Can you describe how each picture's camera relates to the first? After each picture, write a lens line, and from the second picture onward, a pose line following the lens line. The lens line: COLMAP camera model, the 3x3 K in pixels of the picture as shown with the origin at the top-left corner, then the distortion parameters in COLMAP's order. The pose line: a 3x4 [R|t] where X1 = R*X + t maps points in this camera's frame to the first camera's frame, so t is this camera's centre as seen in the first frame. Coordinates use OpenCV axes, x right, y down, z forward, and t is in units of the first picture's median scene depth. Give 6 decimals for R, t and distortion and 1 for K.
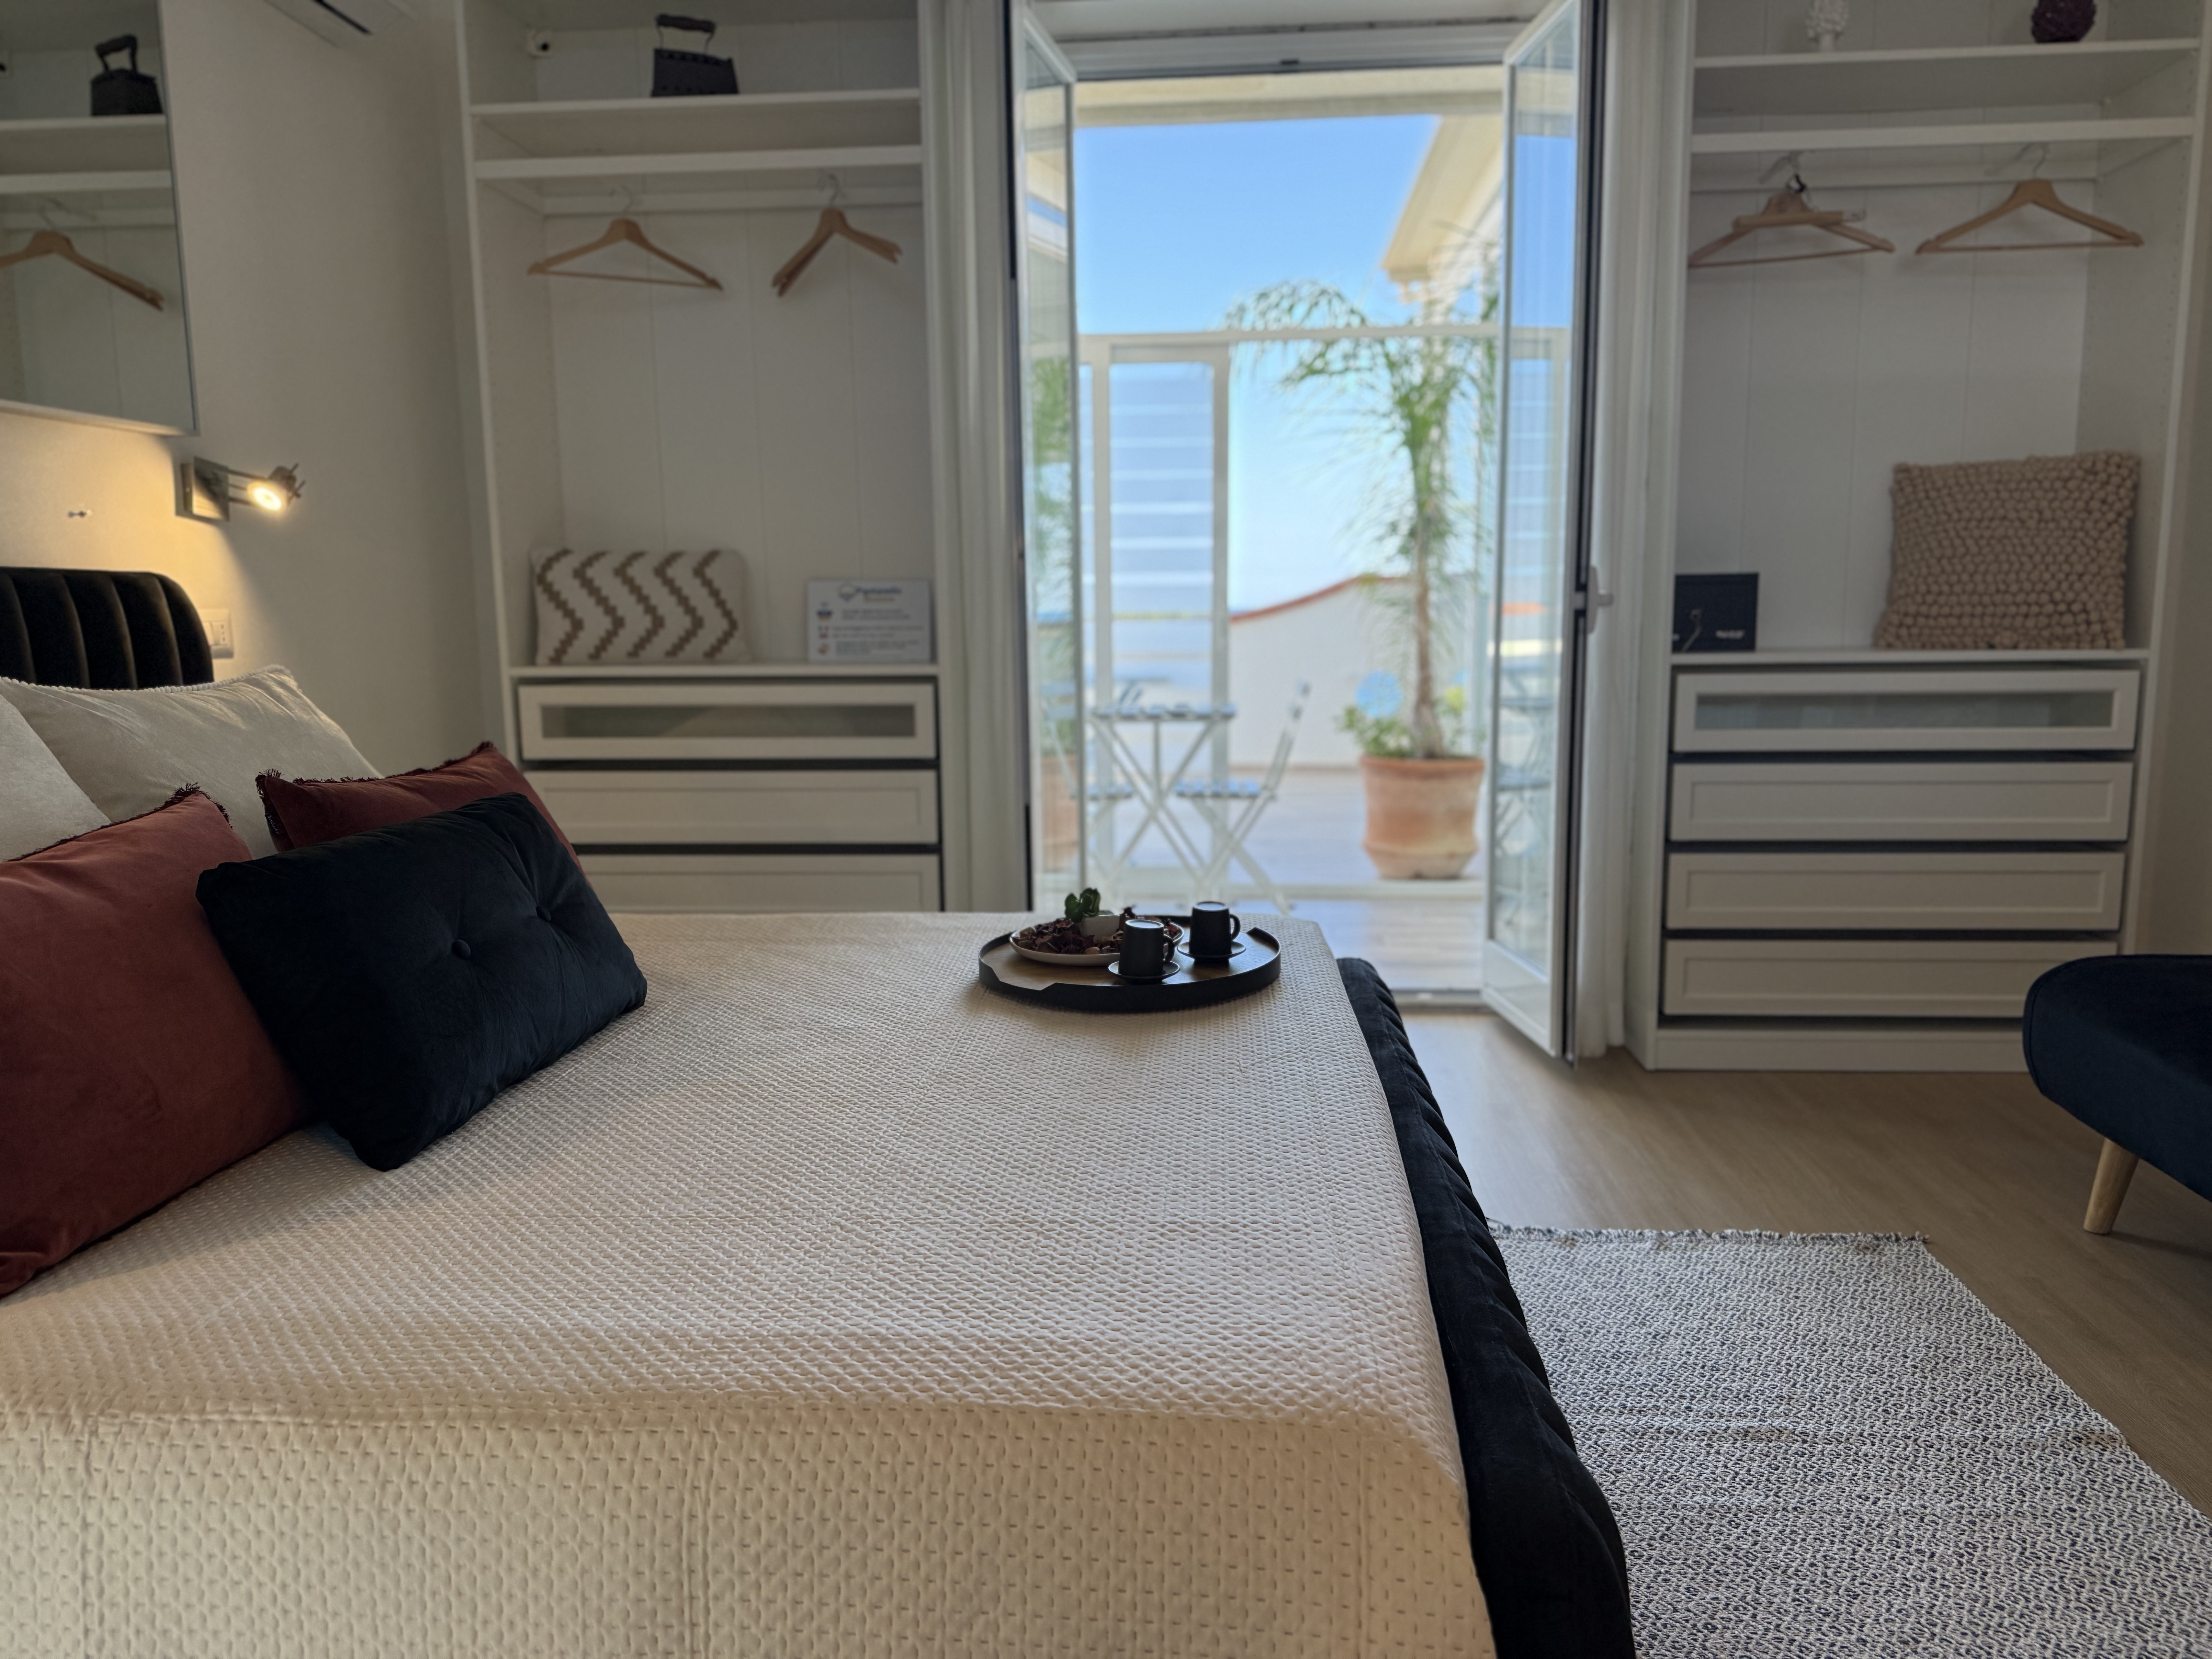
lens RADIAL K [[1552.0, 0, 1106.0], [0, 1552.0, 829.5], [0, 0, 1]] dist [0.005657, -0.008275]
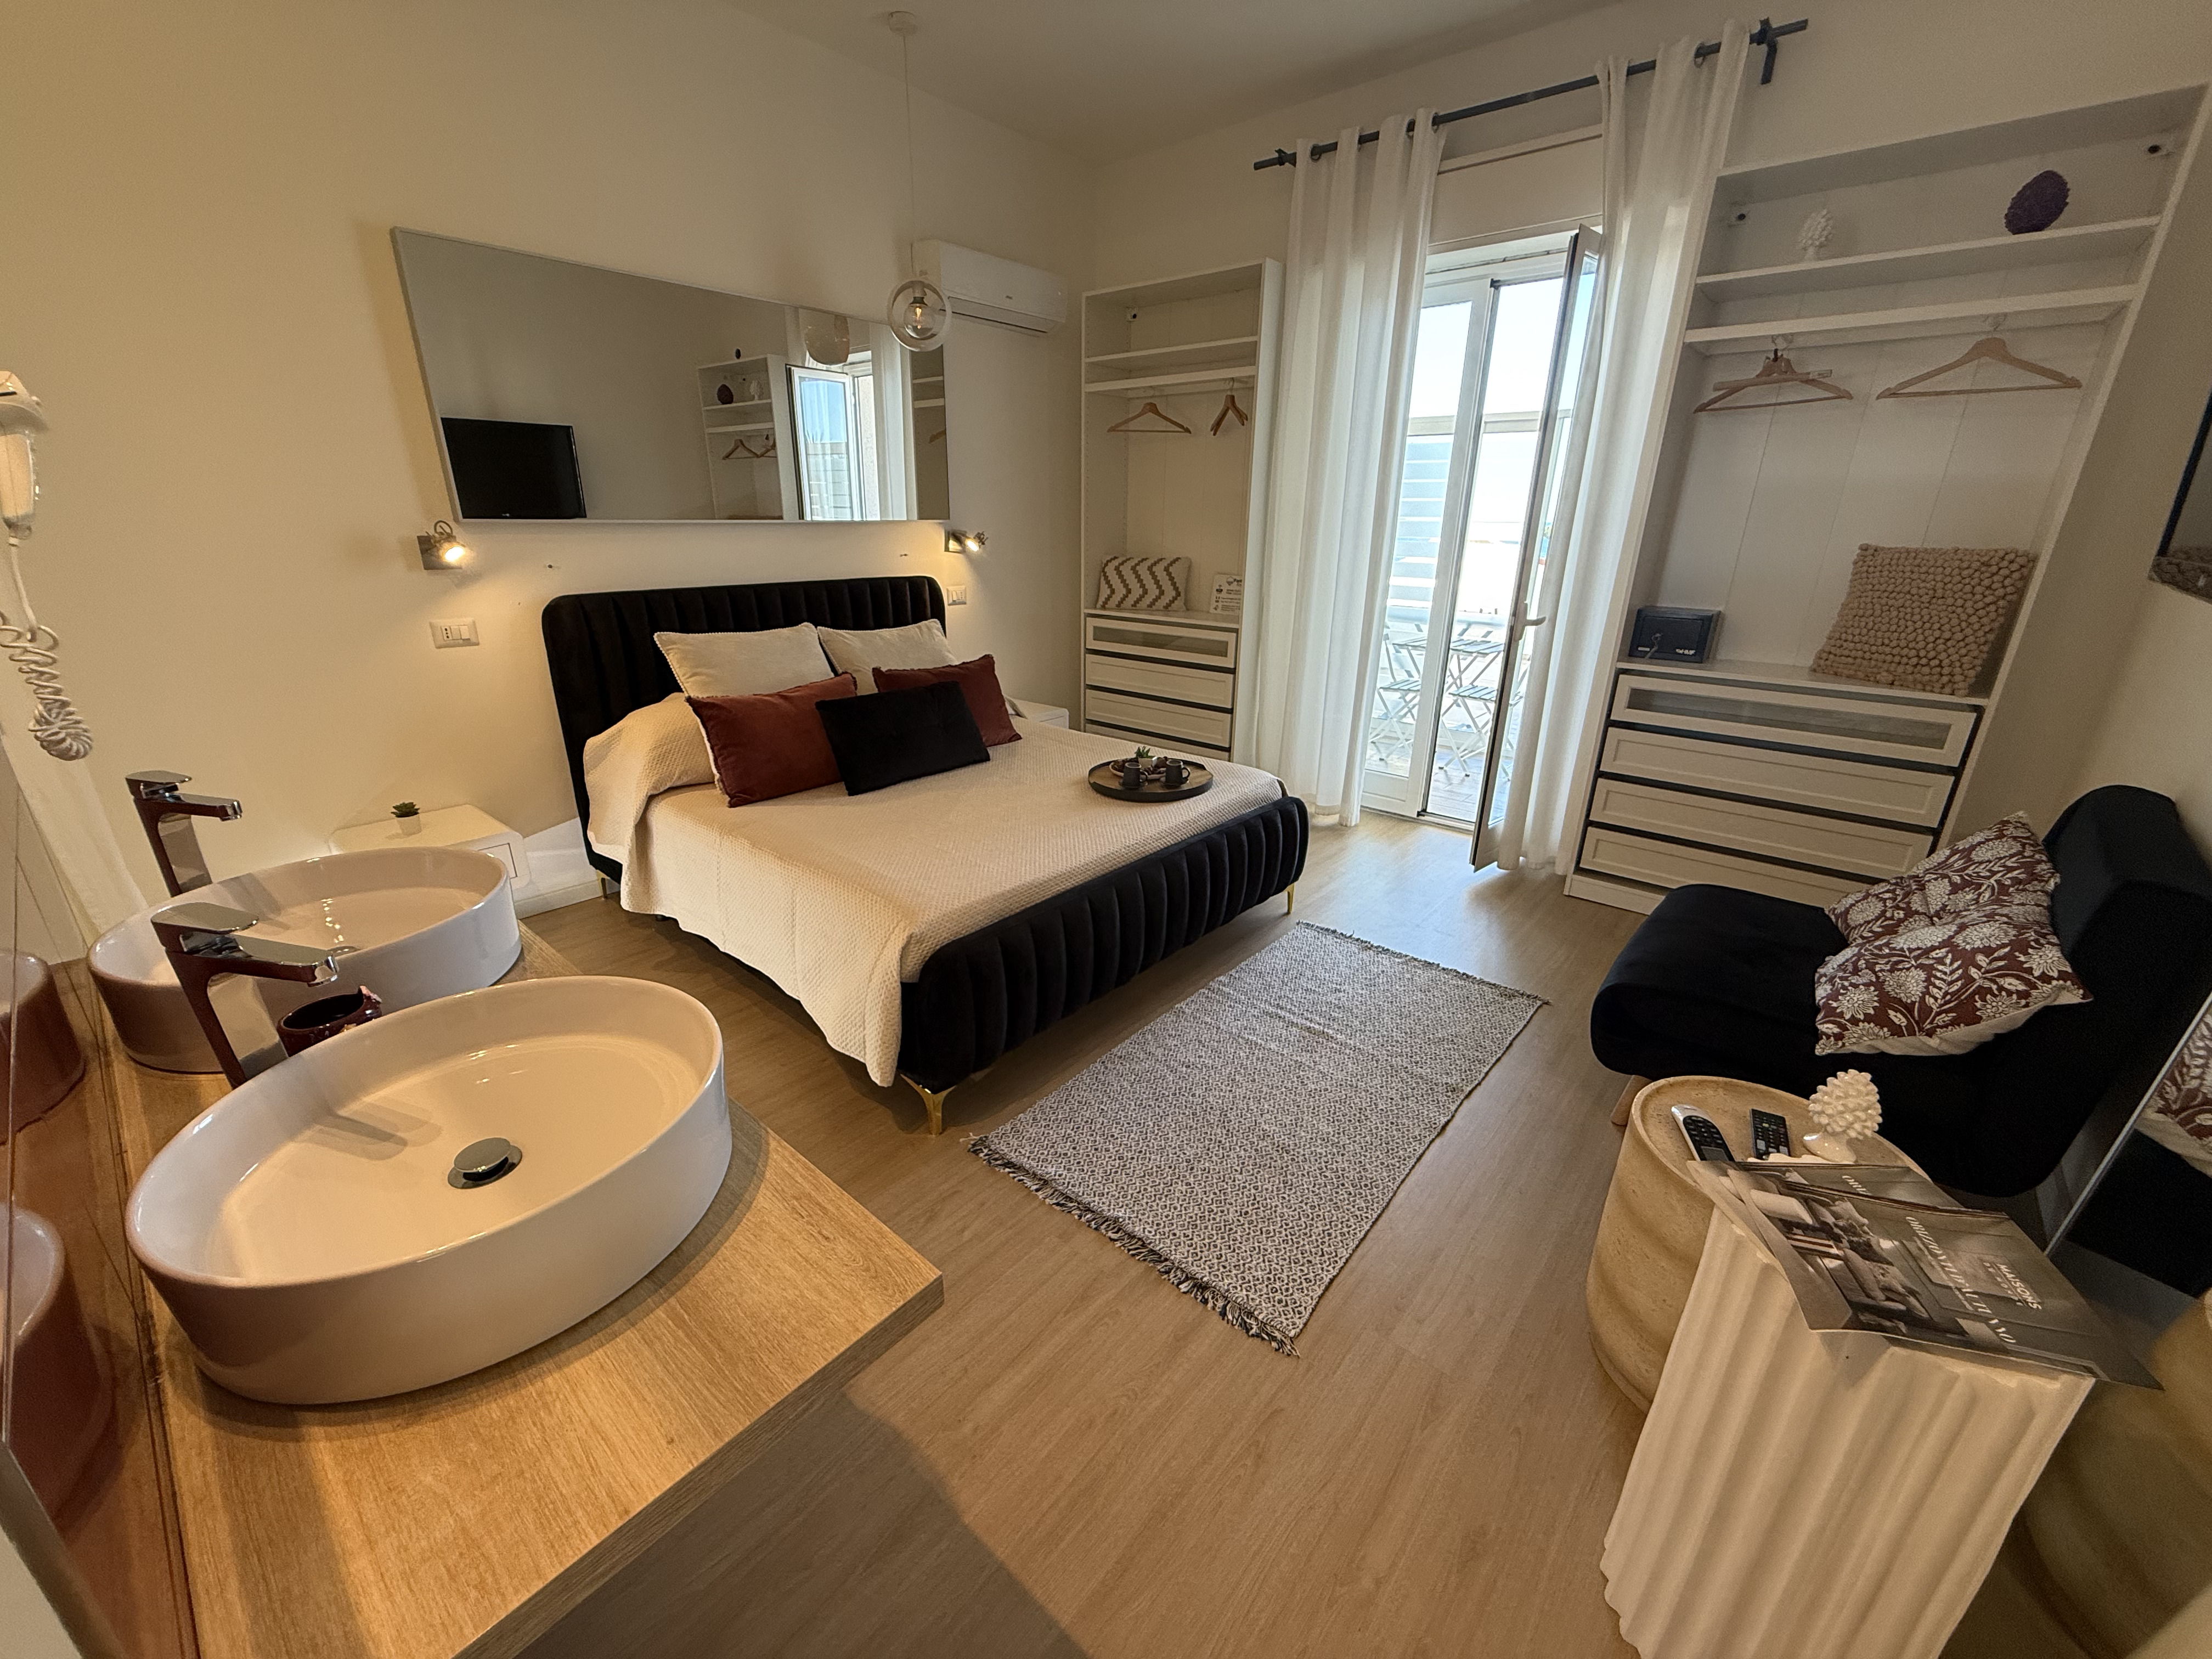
lens RADIAL K [[874.4, 0, 1099.1], [0, 874.4, 822.4], [0, 0, 1]] dist [-0.001586, -0.000009]
pose [[0.806275, 0.216960, -0.550317, 0.462325], [-0.107216, 0.968502, 0.224743, -0.095340], [0.581743, -0.122202, 0.804140, -0.106199]]
